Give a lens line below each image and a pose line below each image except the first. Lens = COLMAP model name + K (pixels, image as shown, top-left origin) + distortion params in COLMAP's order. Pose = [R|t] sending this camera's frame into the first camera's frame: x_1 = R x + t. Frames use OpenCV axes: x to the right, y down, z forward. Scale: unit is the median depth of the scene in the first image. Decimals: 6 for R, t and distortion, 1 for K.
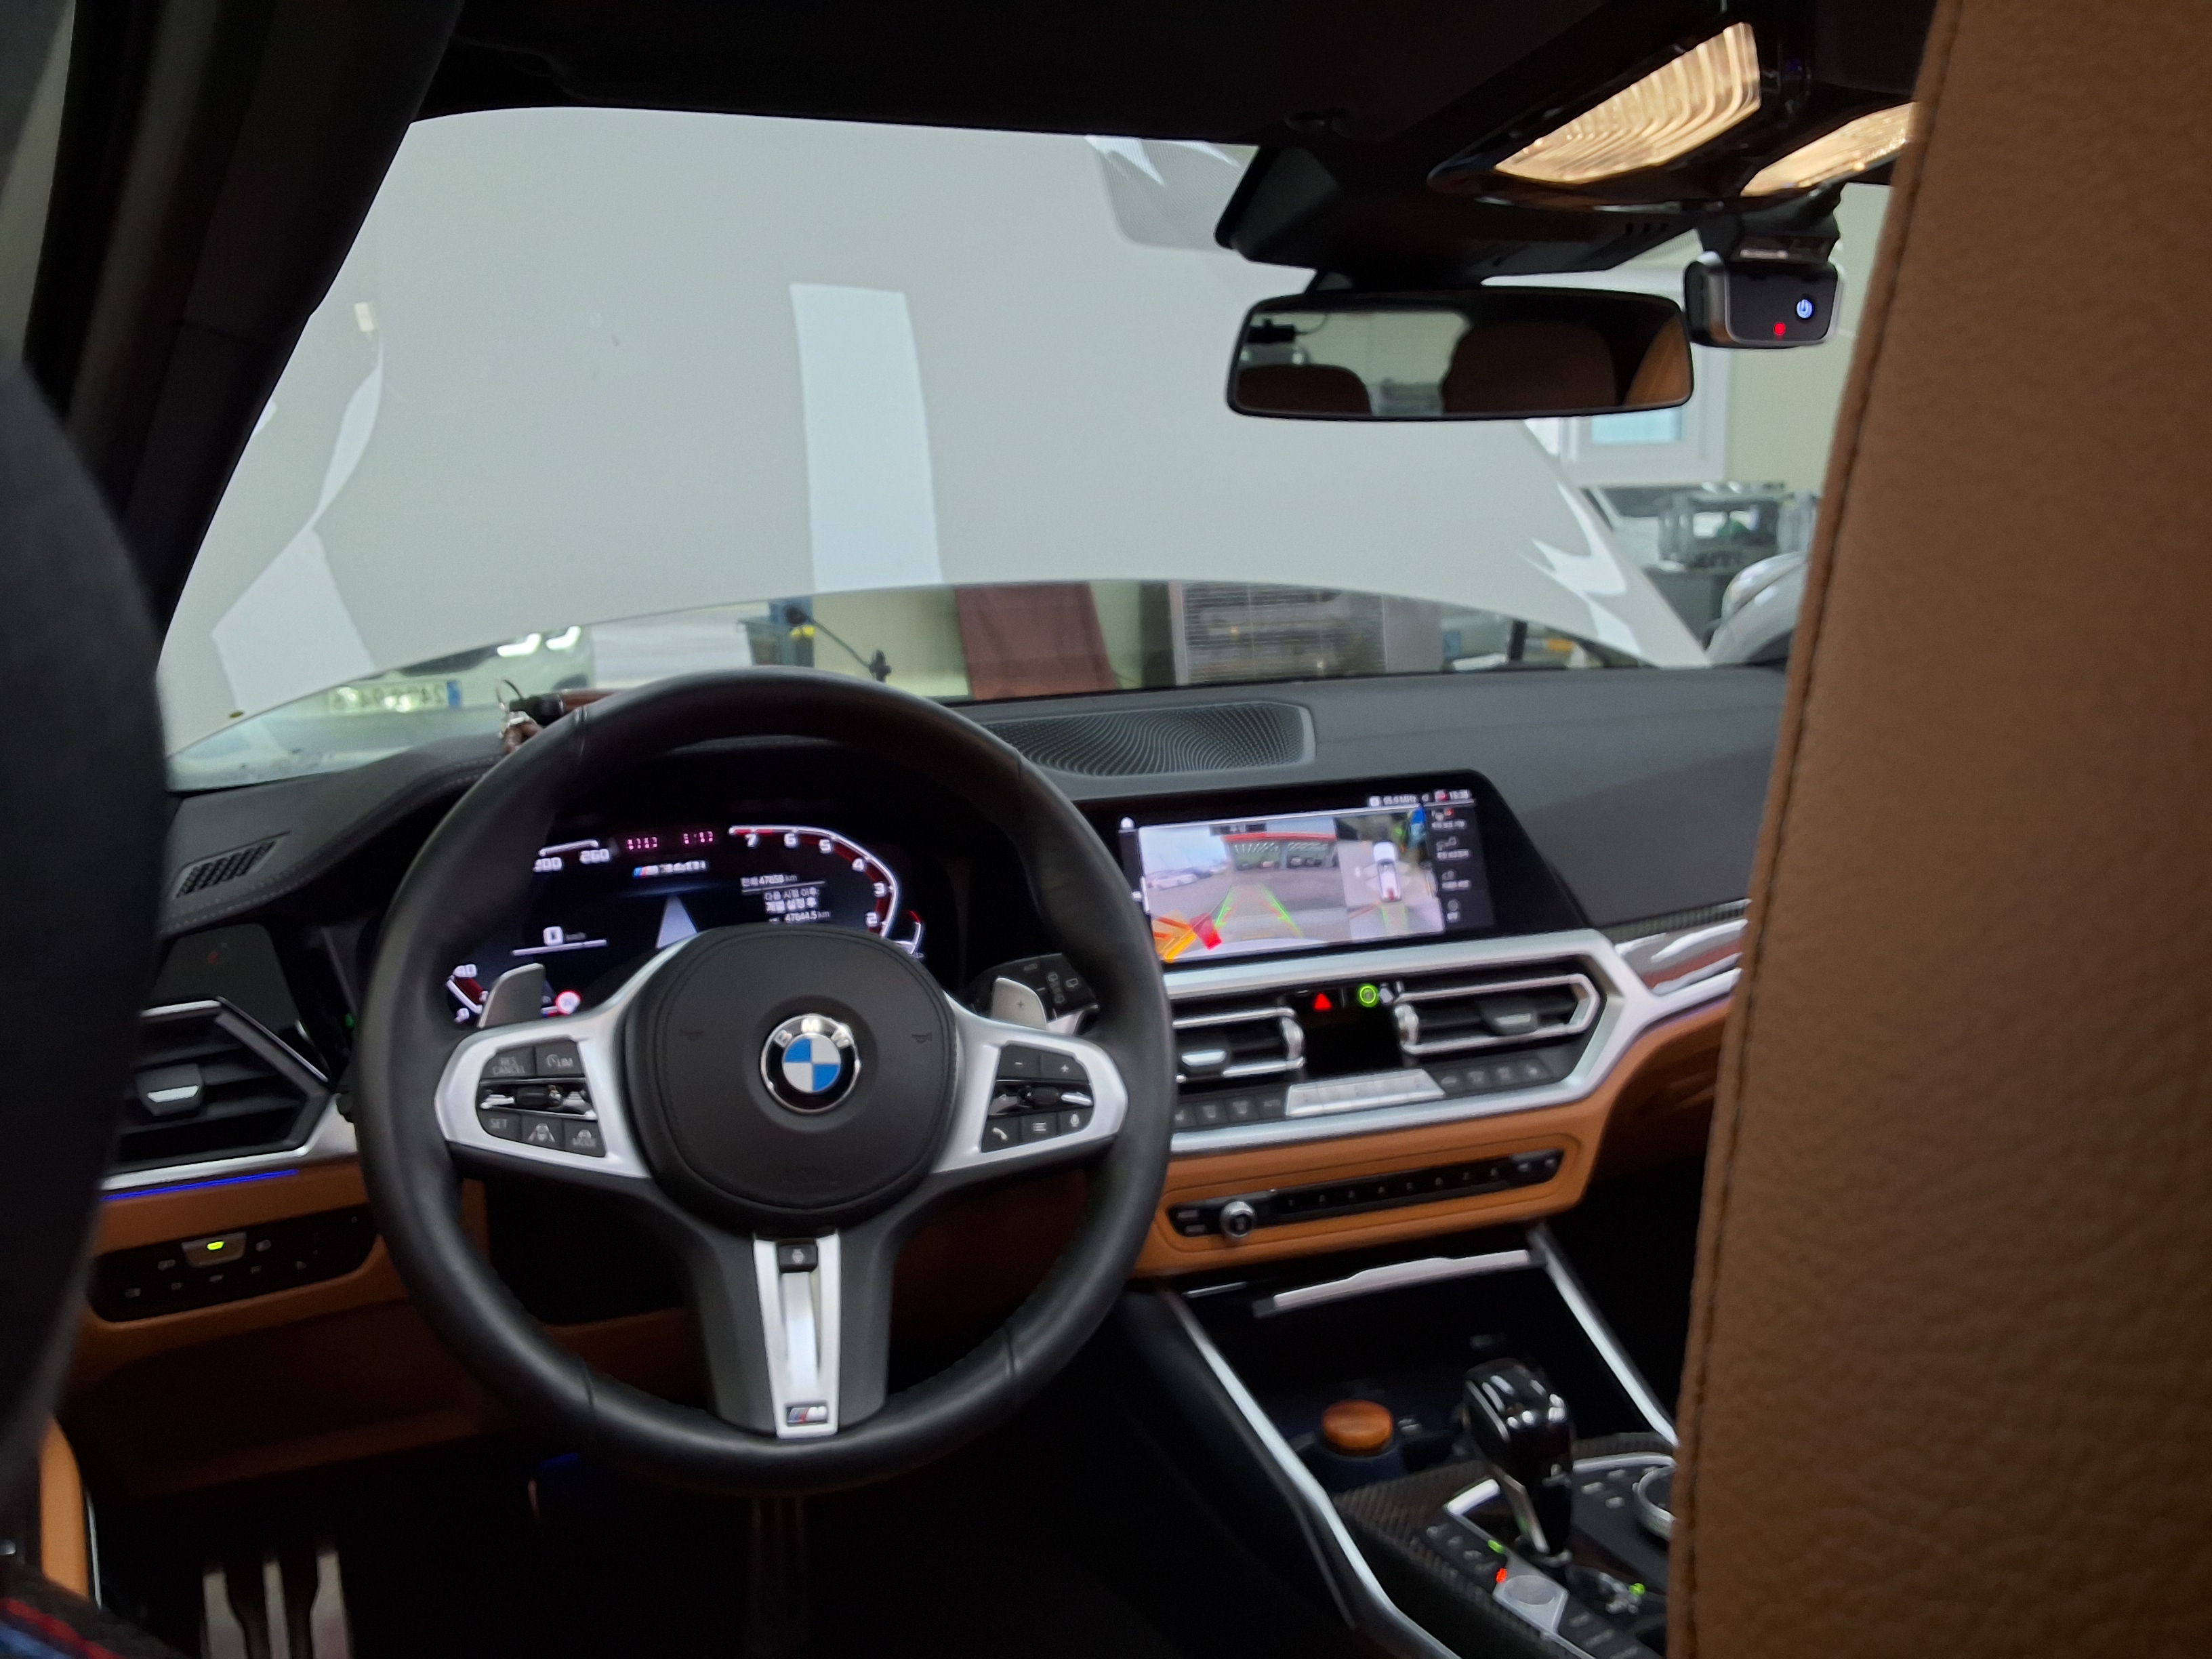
lens RADIAL K [[1766.2, 0, 1103.3], [0, 1766.2, 825.2], [0, 0, 1]] dist [0.068601, -0.068610]
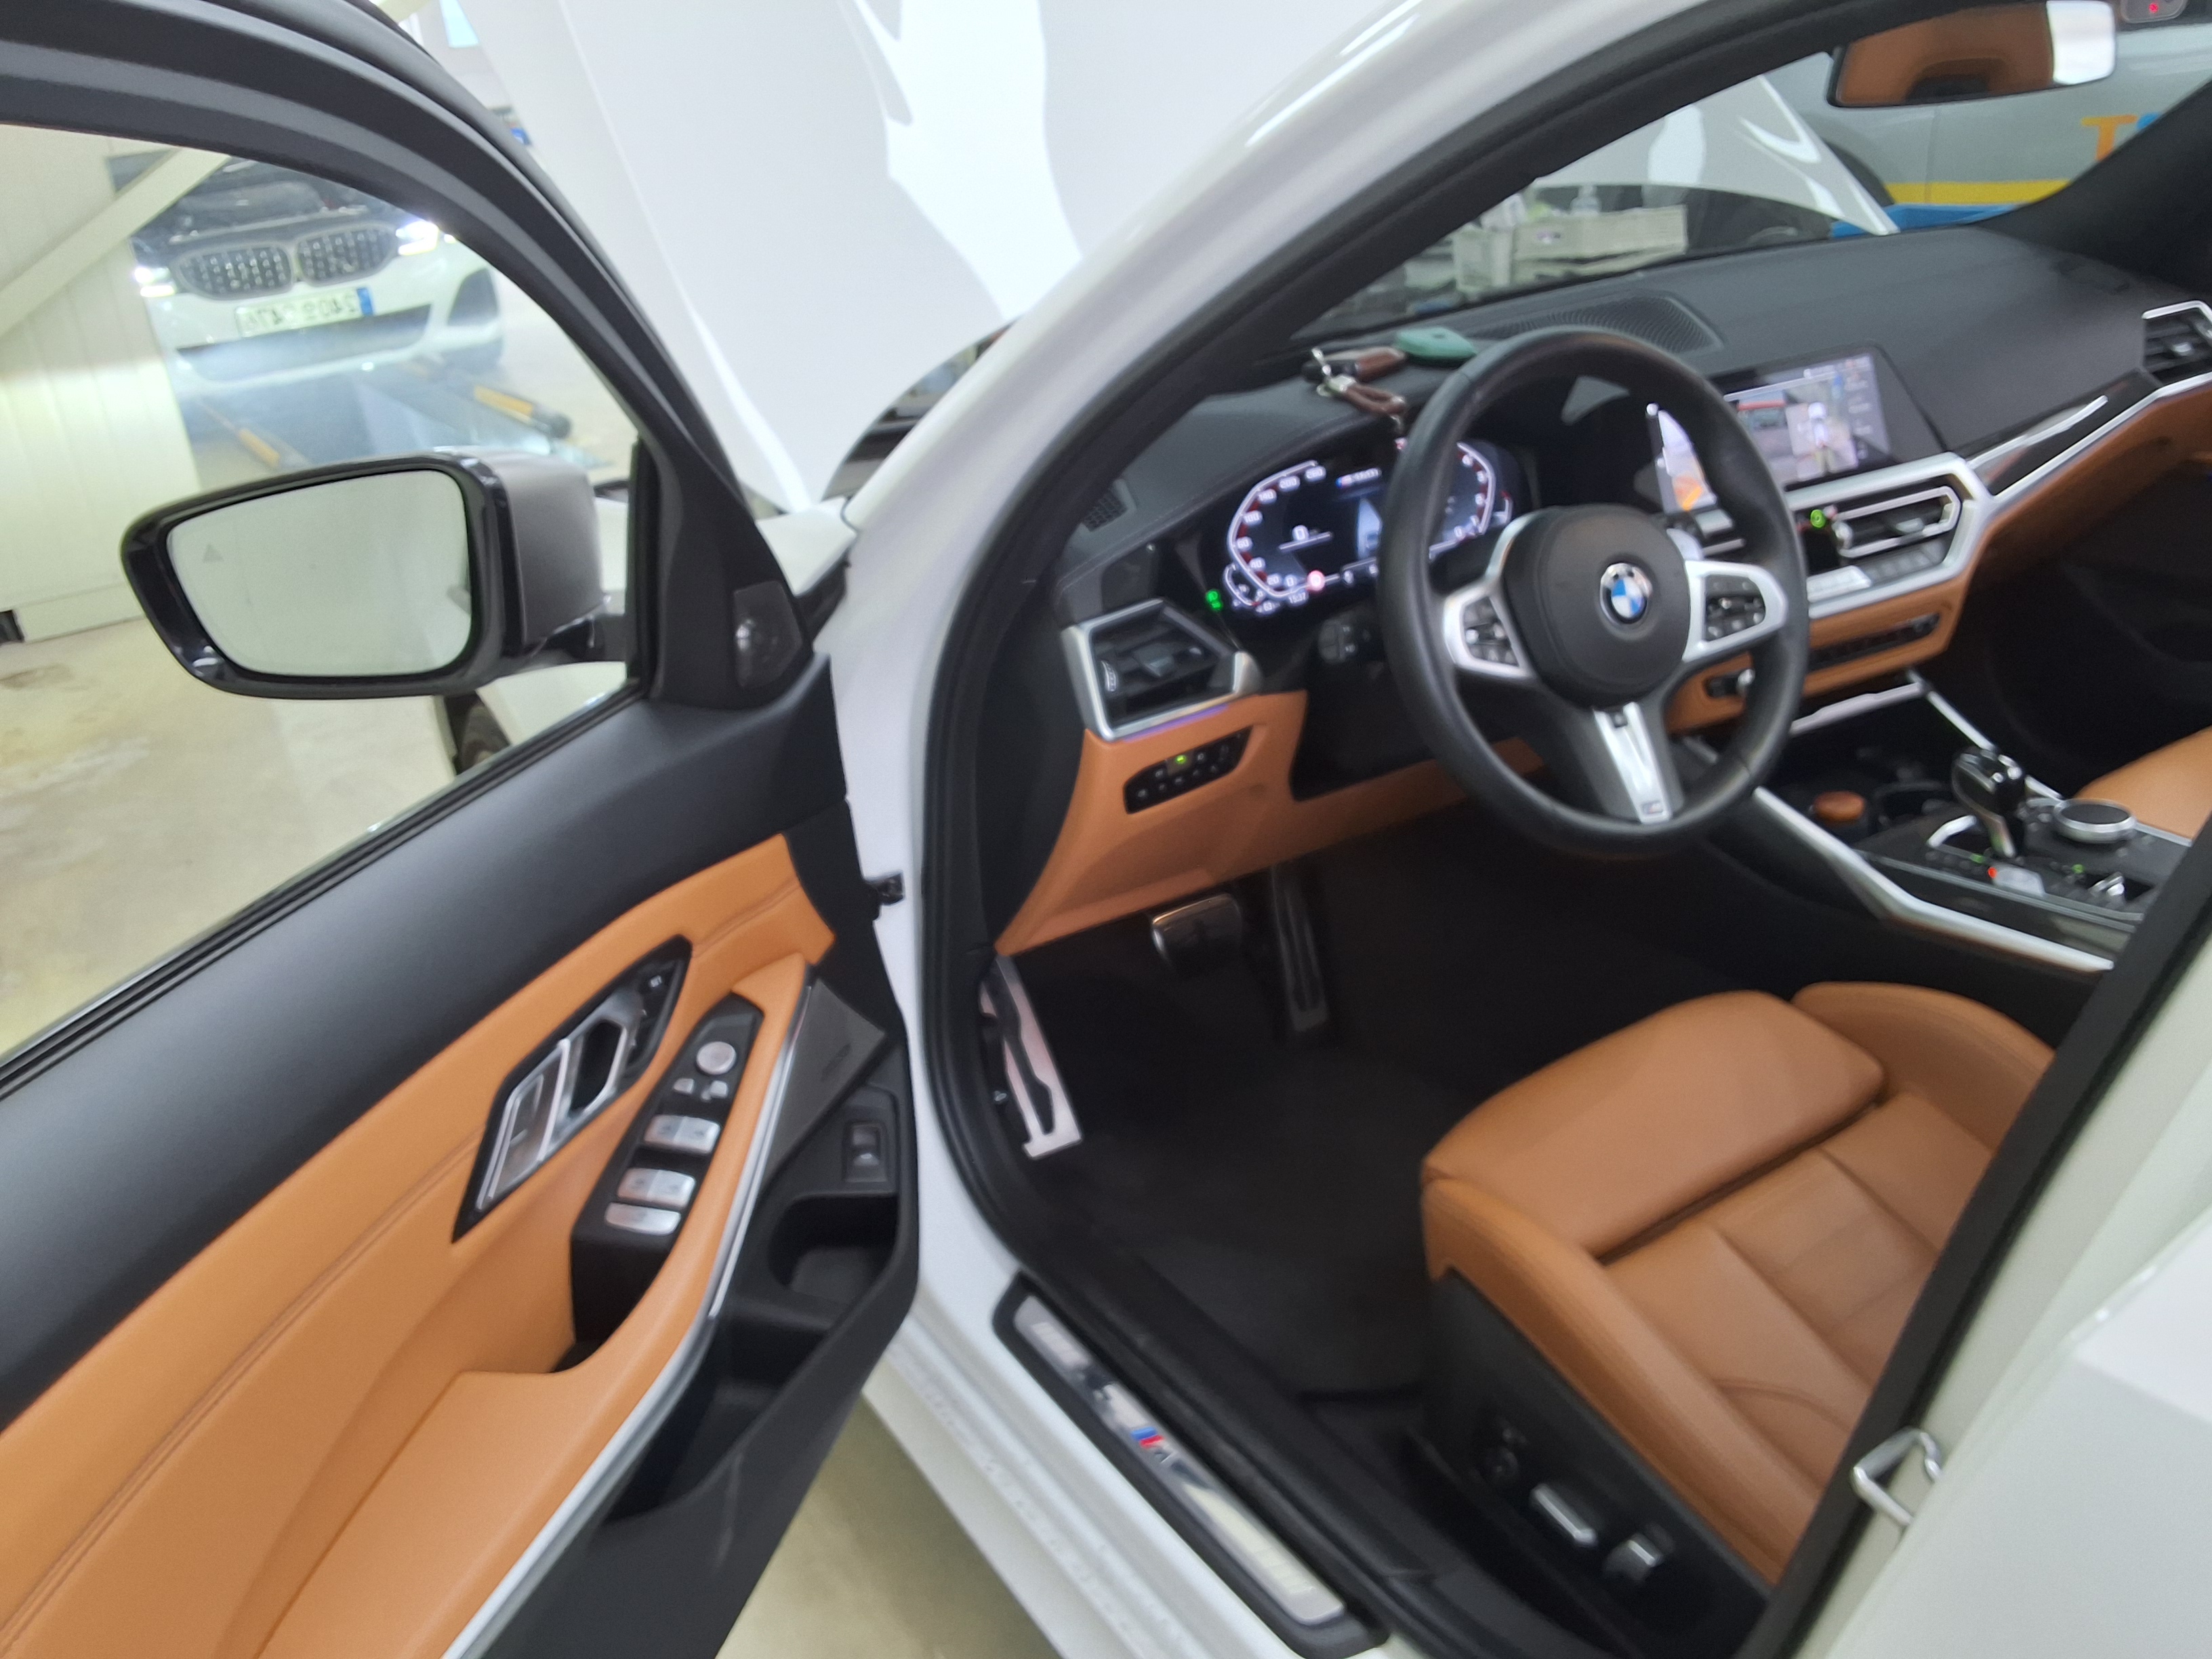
lens RADIAL K [[1766.2, 0, 1095.3], [0, 1766.2, 844.0], [0, 0, 1]] dist [0.068601, -0.068610]
pose [[0.990968, -0.111262, 0.074853, -0.570617], [0.088027, 0.960827, 0.262798, -0.080759], [-0.101160, -0.253835, 0.961943, -0.380449]]
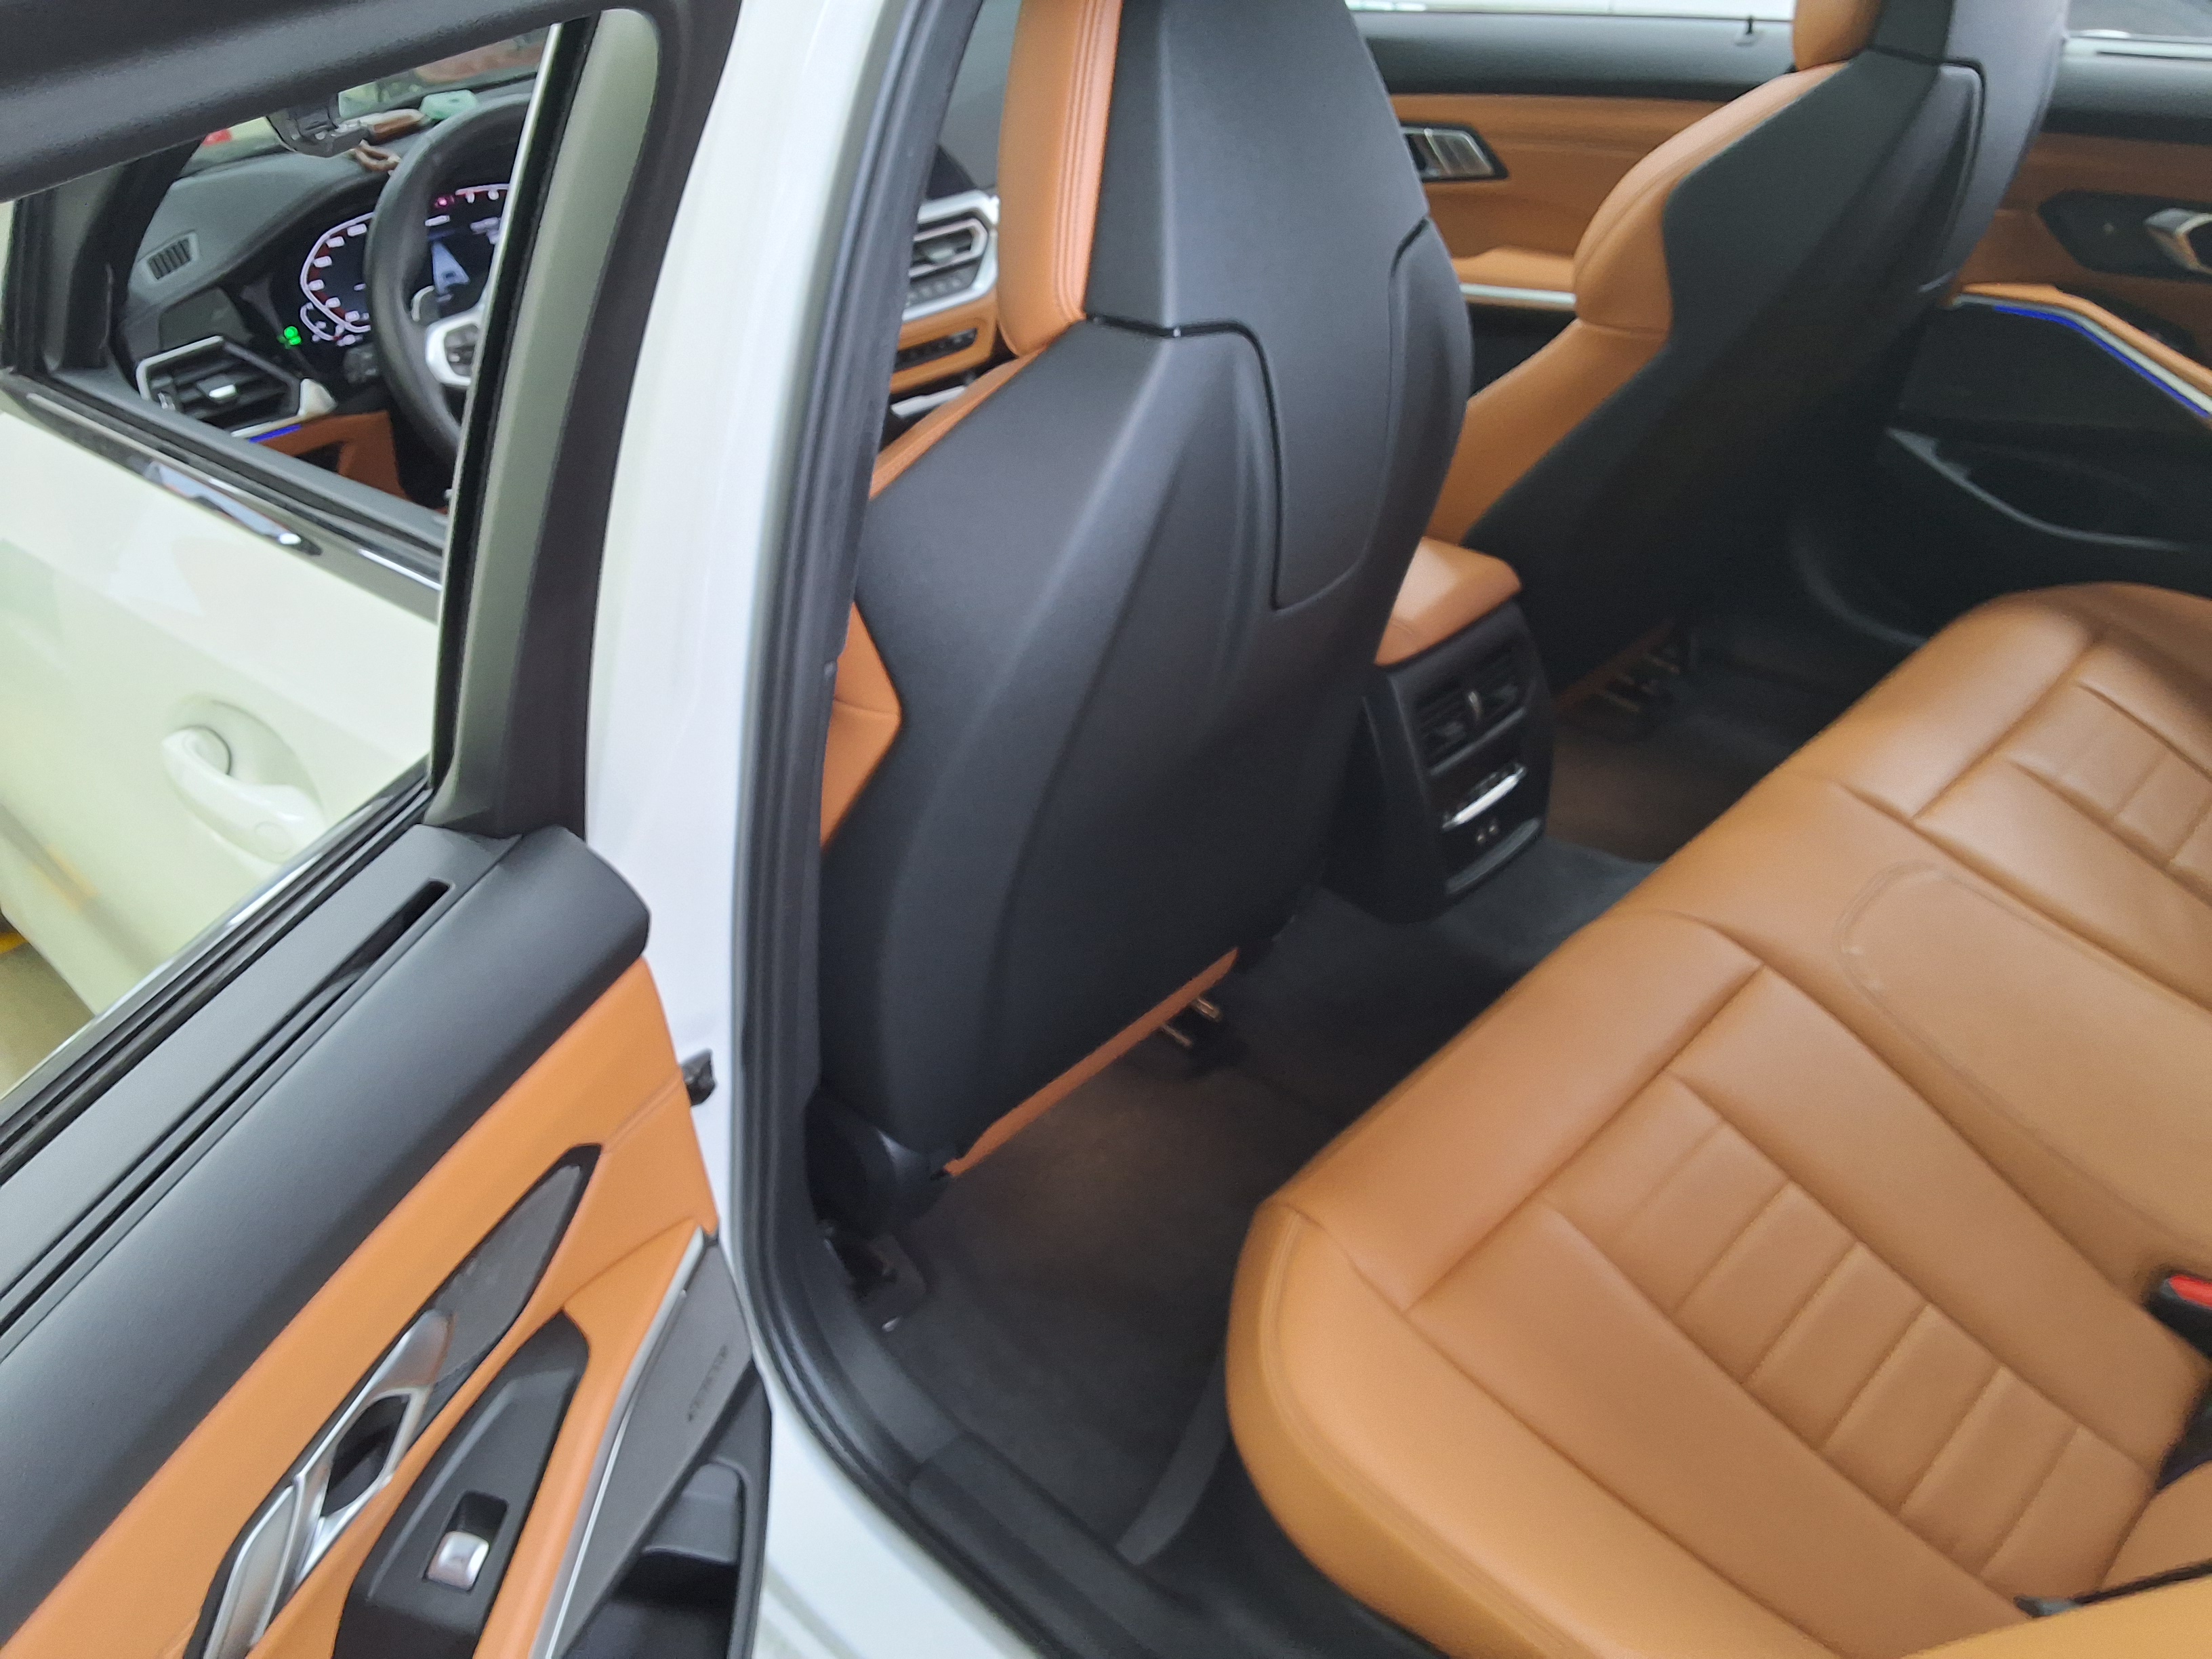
lens RADIAL K [[1766.2, 0, 1125.0], [0, 1766.2, 871.4], [0, 0, 1]] dist [0.068601, -0.068610]
pose [[0.938707, -0.226686, 0.259697, -0.200660], [0.098746, 0.898623, 0.427465, -0.078939], [-0.330270, -0.375620, 0.865928, -0.845459]]
